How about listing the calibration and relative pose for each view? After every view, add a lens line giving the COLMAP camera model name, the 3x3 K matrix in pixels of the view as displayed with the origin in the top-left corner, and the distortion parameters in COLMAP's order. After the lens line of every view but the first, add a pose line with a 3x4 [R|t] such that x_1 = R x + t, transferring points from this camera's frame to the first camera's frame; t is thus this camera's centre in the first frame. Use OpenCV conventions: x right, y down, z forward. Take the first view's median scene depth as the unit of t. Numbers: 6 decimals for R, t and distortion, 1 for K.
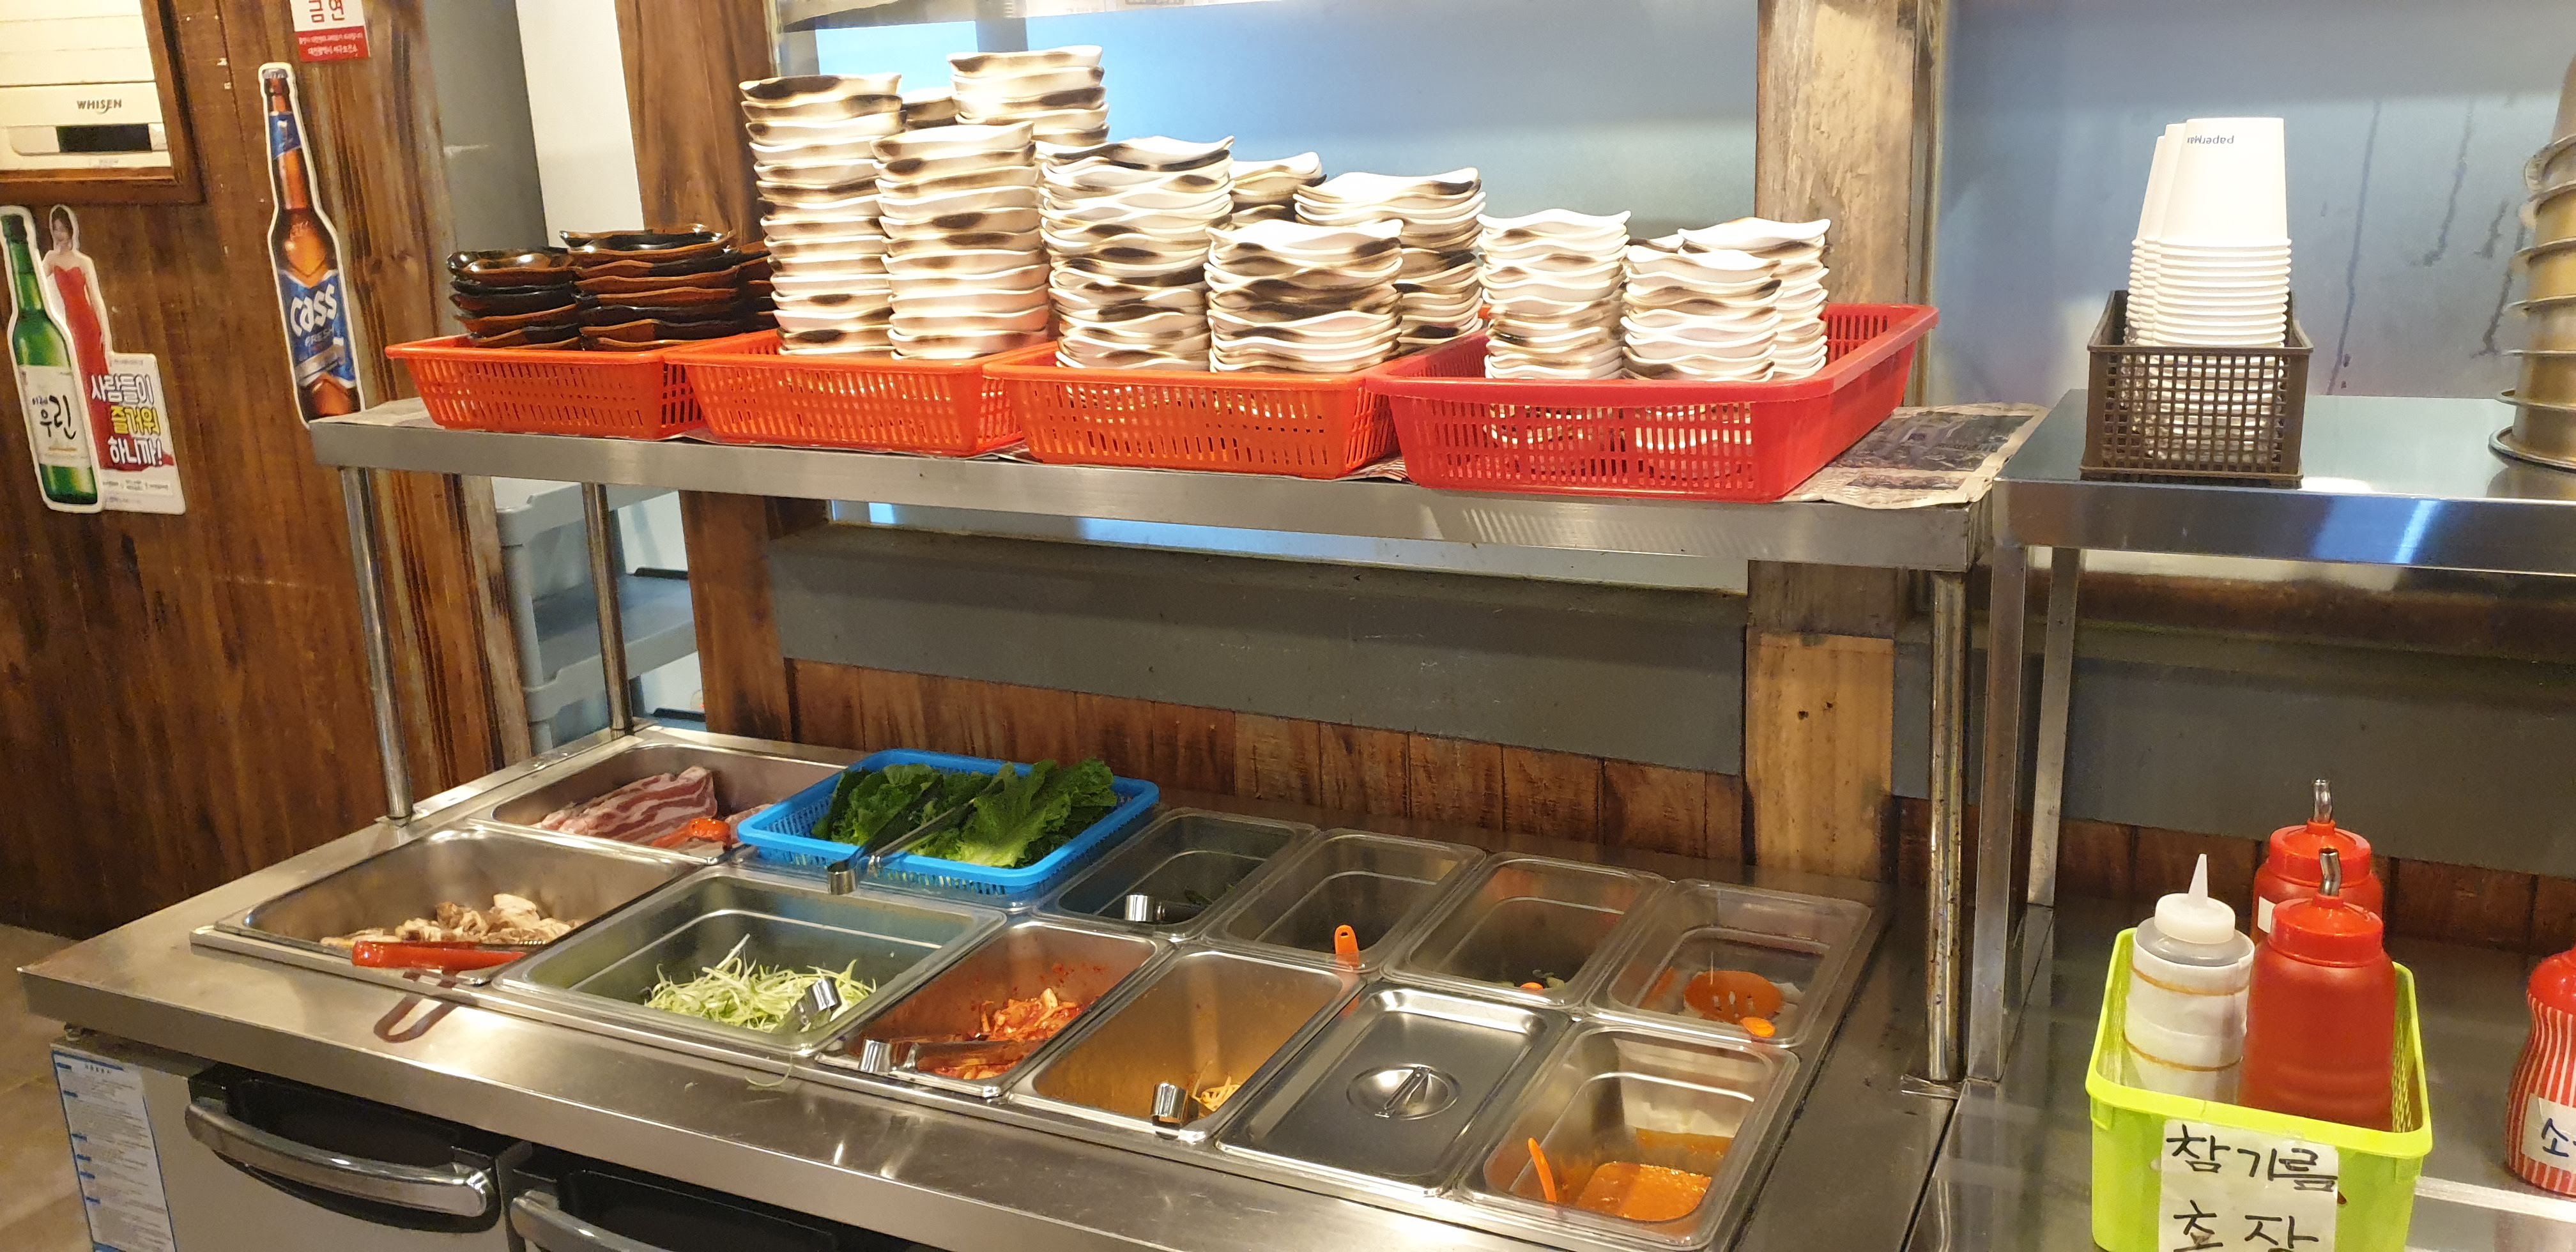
lens RADIAL K [[1972.0, 0, 1288.0], [0, 1972.0, 626.0], [0, 0, 1]] dist [0.009260, 0.002322]
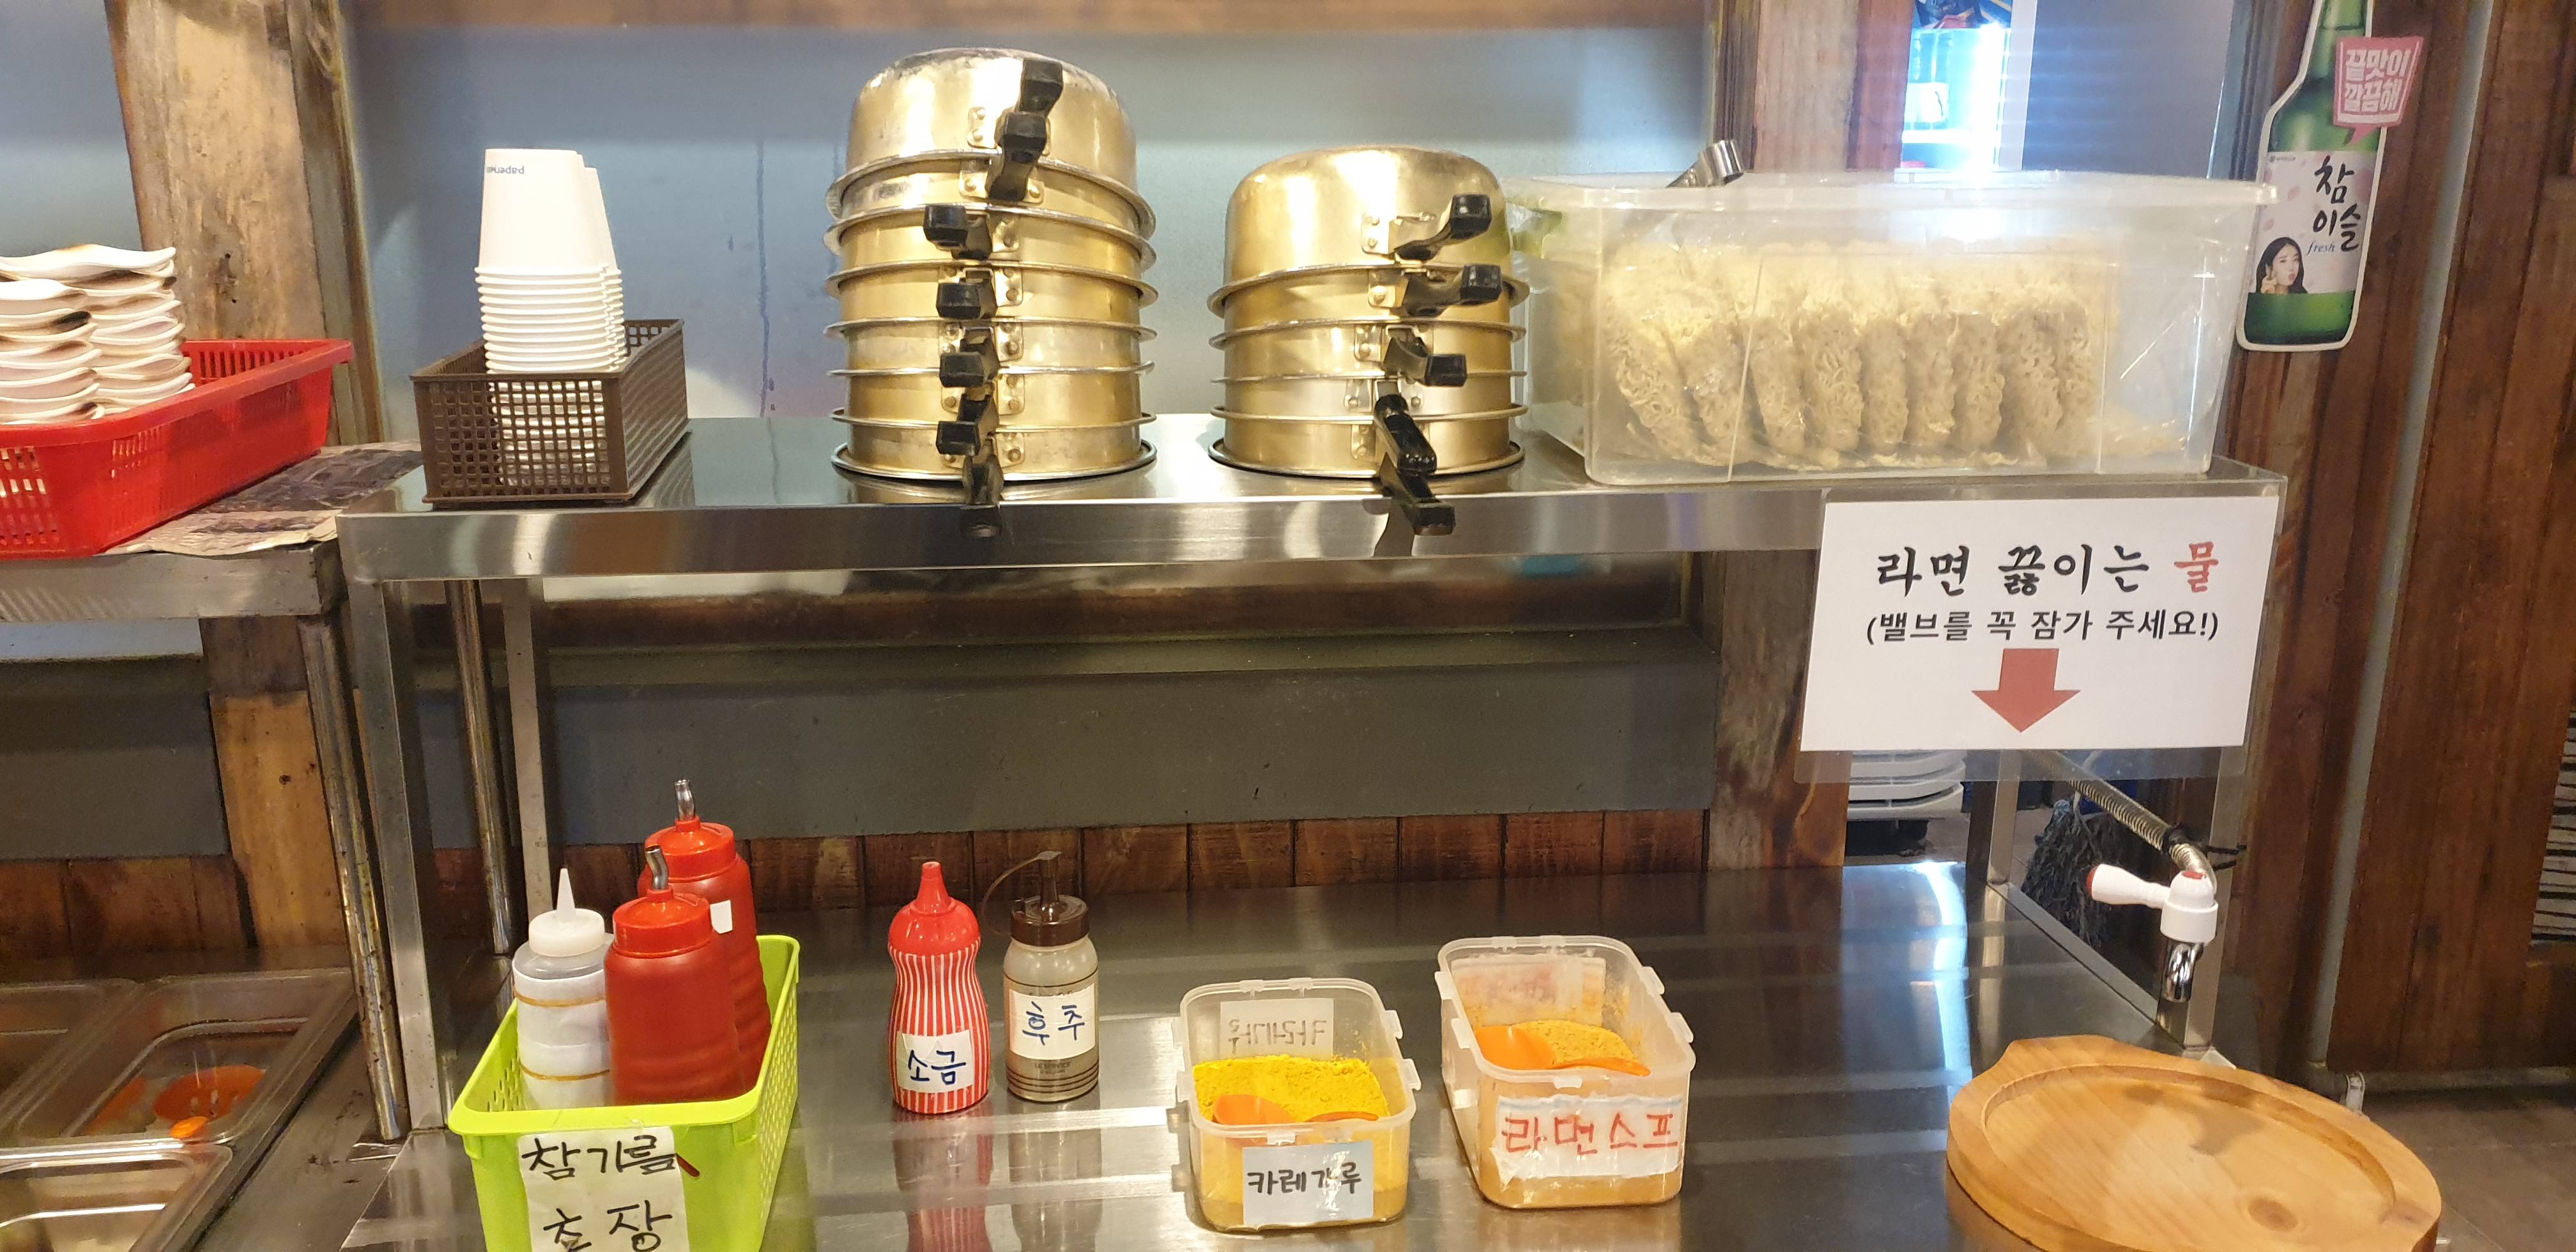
lens RADIAL K [[1946.3, 0, 1288.9], [0, 1946.3, 670.2], [0, 0, 1]] dist [-0.004677, 0.004211]
pose [[0.831183, -0.107638, 0.545480, 0.190201], [0.107011, 0.993709, 0.033026, 0.016519], [-0.545604, 0.030922, 0.837473, -0.039678]]
